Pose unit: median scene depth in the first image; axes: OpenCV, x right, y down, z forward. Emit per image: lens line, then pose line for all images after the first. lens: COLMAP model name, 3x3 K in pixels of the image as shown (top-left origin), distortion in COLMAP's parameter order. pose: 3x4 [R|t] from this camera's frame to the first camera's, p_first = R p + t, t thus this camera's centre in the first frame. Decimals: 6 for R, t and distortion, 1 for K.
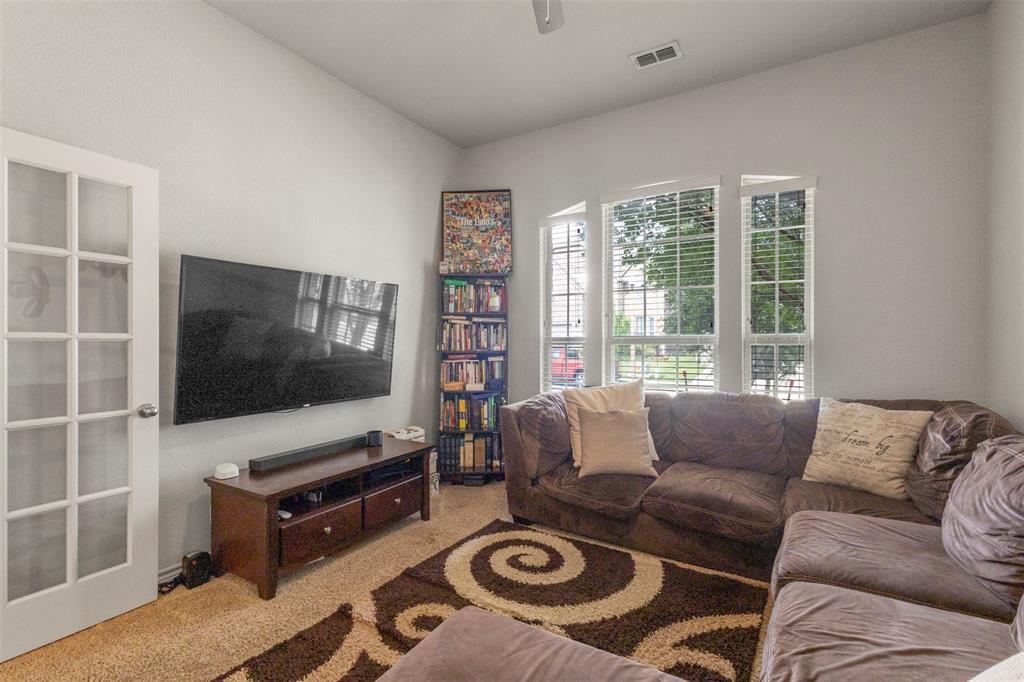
lens RADIAL K [[472.9, 0, 508.0], [0, 472.9, 341.9], [0, 0, 1]] dist [0.001244, 0.000856]
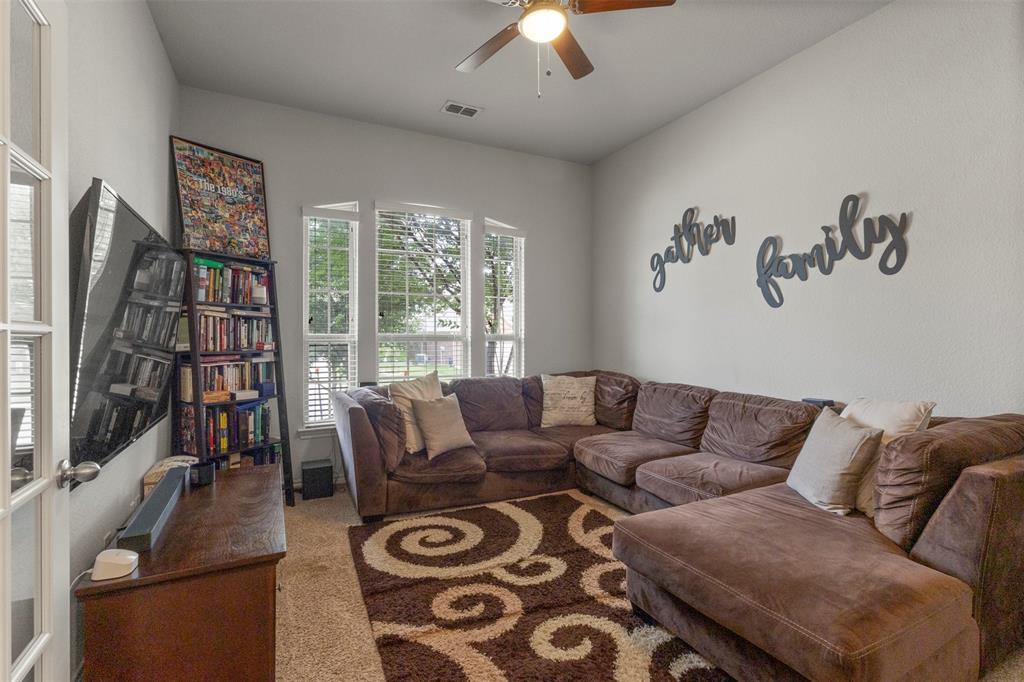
lens RADIAL K [[472.9, 0, 510.0], [0, 472.9, 339.0], [0, 0, 1]] dist [0.001244, 0.000856]
pose [[0.533265, 0.001271, 0.845947, -0.507497], [0.003639, 0.999986, -0.003796, 0.003450], [-0.845940, 0.005103, 0.533253, 0.173532]]
